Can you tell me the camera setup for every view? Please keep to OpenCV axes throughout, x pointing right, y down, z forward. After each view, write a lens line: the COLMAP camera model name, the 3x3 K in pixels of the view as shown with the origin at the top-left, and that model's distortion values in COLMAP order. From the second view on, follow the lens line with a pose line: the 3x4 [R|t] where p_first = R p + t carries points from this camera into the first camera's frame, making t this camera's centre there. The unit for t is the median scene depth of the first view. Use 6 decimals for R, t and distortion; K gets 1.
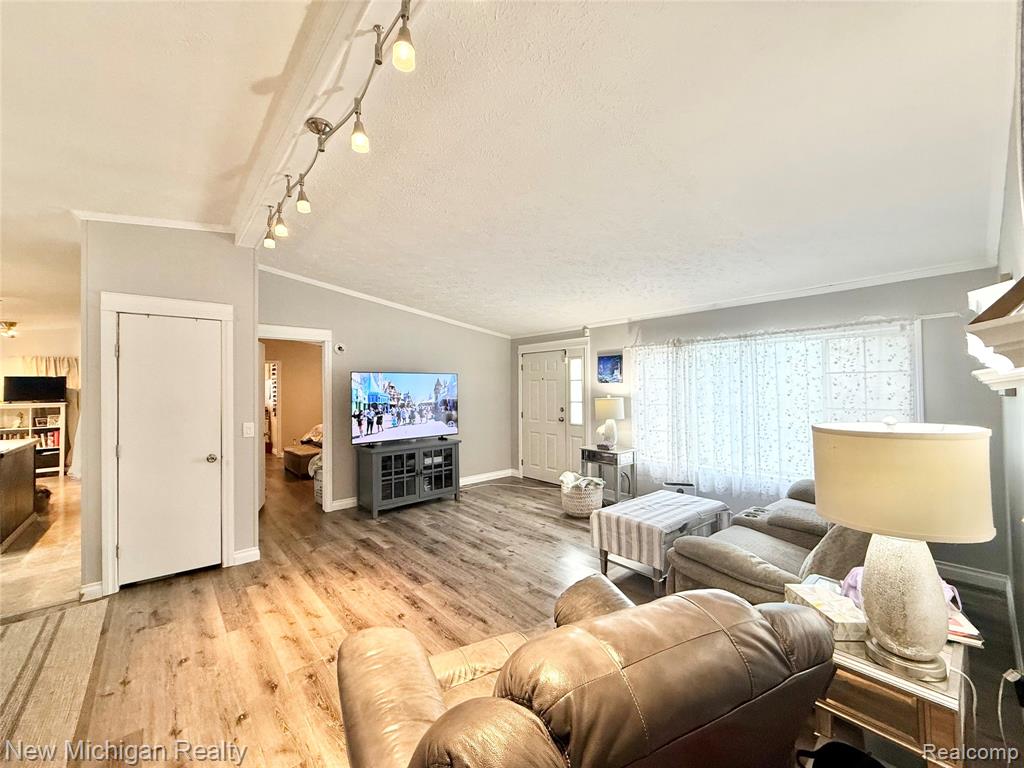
lens RADIAL K [[406.5, 0, 510.2], [0, 406.5, 383.6], [0, 0, 1]] dist [0.000116, 0.000096]
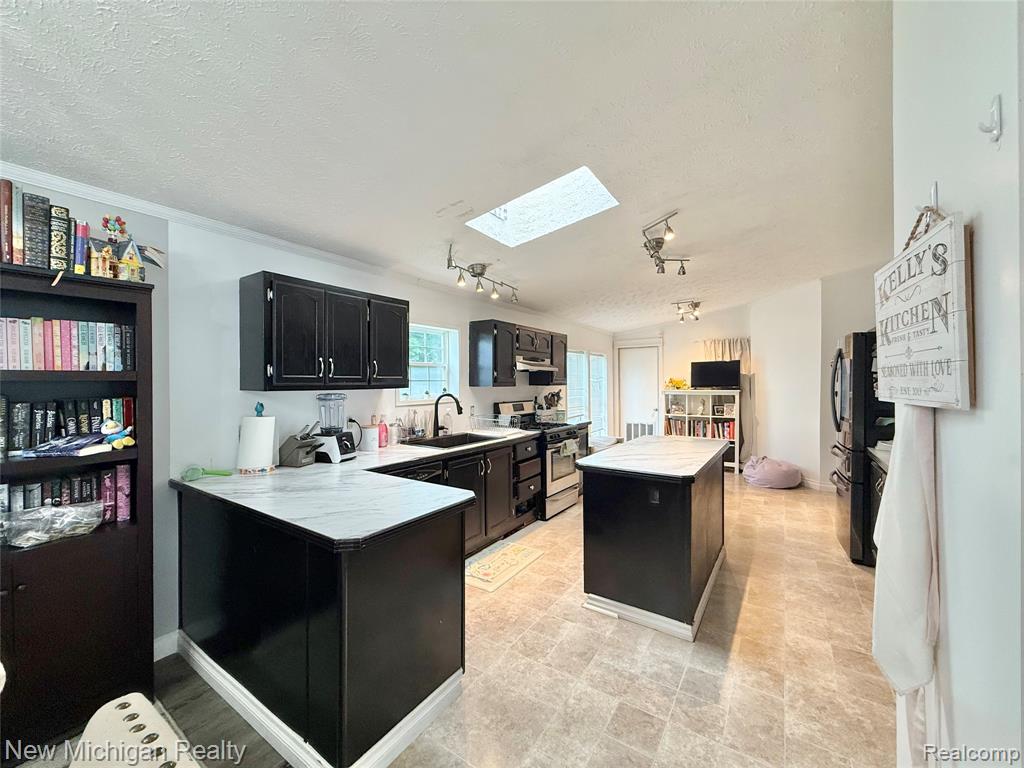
lens RADIAL K [[406.5, 0, 510.2], [0, 406.5, 383.6], [0, 0, 1]] dist [0.000116, 0.000096]
pose [[0.256495, 0.011136, -0.966482, -0.389249], [0.015337, 0.999761, 0.015590, 0.011962], [0.966424, -0.018822, 0.256262, 0.311347]]
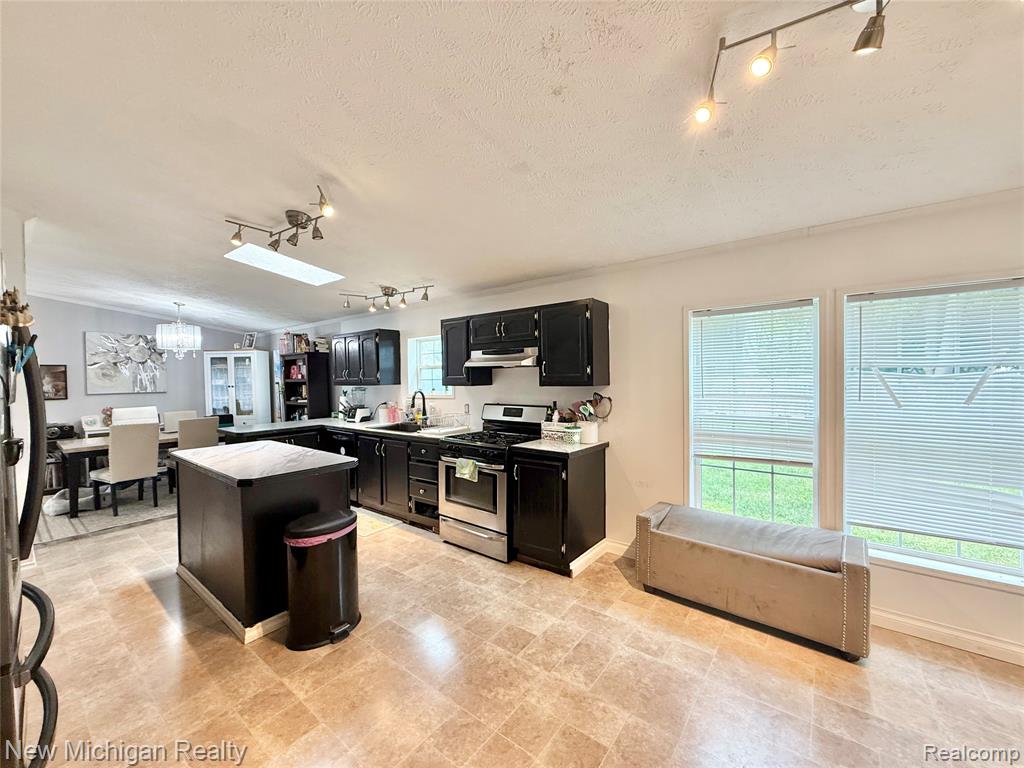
lens RADIAL K [[406.5, 0, 510.2], [0, 406.5, 383.6], [0, 0, 1]] dist [0.000116, 0.000096]
pose [[-0.982063, 0.026083, -0.186740, -0.934899], [0.025740, 0.999660, 0.004258, 0.021838], [0.186787, -0.000625, -0.982400, 1.028494]]
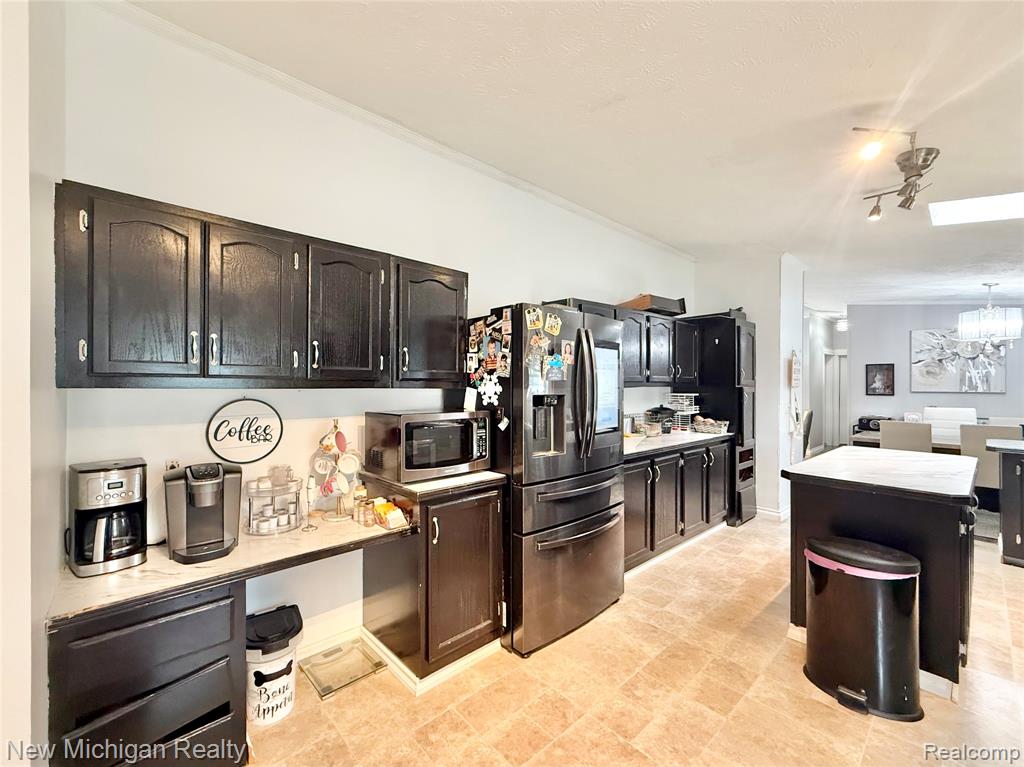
lens RADIAL K [[427.1, 0, 512.0], [0, 427.1, 383.5], [0, 0, 1]] dist [0.001042, 0.000409]
pose [[-0.023315, 0.008861, 0.999689, -1.116090], [-0.017539, 0.999803, -0.009271, 0.031005], [-0.999574, -0.017750, -0.023155, 0.902468]]
